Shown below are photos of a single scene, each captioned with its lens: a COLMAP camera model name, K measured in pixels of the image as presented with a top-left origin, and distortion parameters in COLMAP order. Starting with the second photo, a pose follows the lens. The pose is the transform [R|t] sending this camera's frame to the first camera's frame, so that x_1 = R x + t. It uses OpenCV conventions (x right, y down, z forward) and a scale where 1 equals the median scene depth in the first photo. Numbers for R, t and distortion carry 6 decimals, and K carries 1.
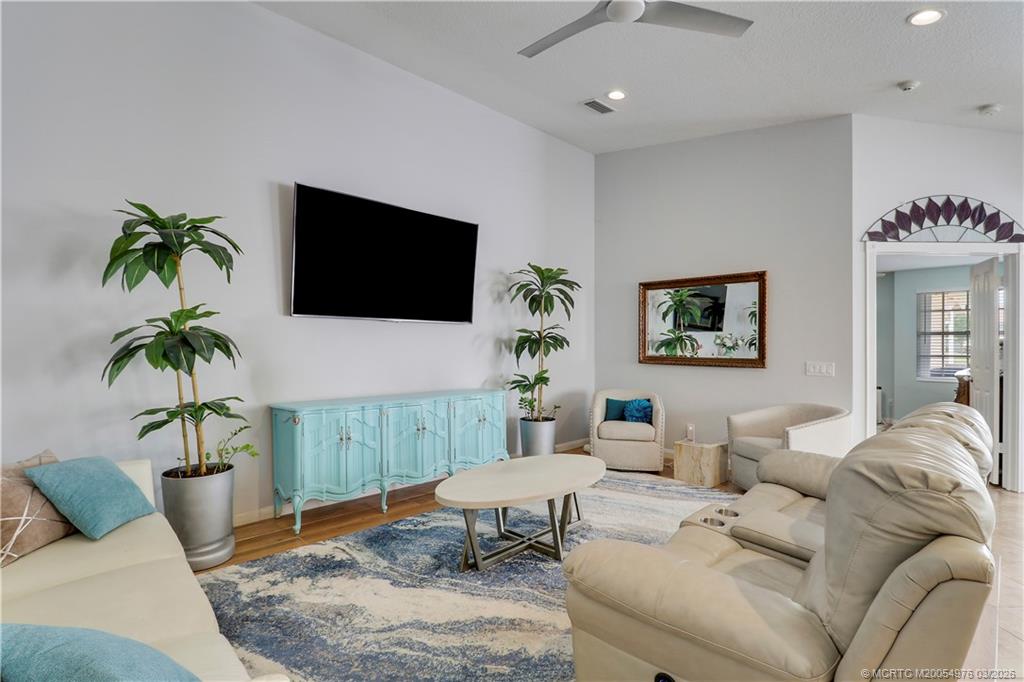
lens RADIAL K [[491.4, 0, 516.4], [0, 491.4, 344.5], [0, 0, 1]] dist [0.007832, -0.010800]
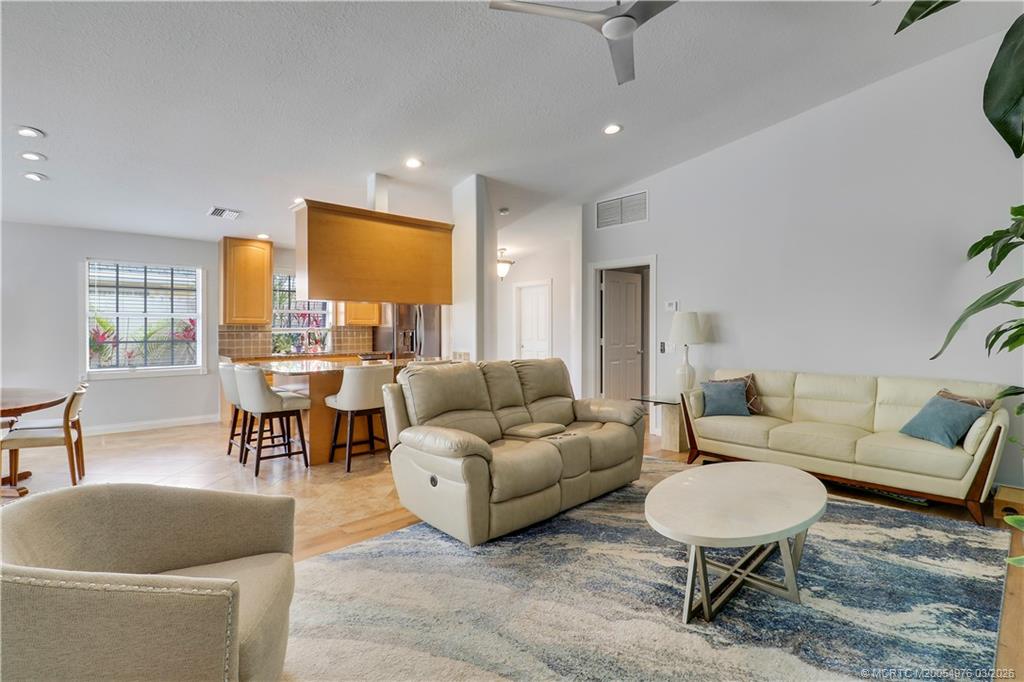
lens RADIAL K [[491.4, 0, 507.9], [0, 491.4, 330.4], [0, 0, 1]] dist [0.007832, -0.010800]
pose [[-0.999645, 0.000260, 0.026644, 0.432482], [0.000658, 0.999889, 0.014913, -0.022577], [-0.026637, 0.014925, -0.999534, 2.022649]]
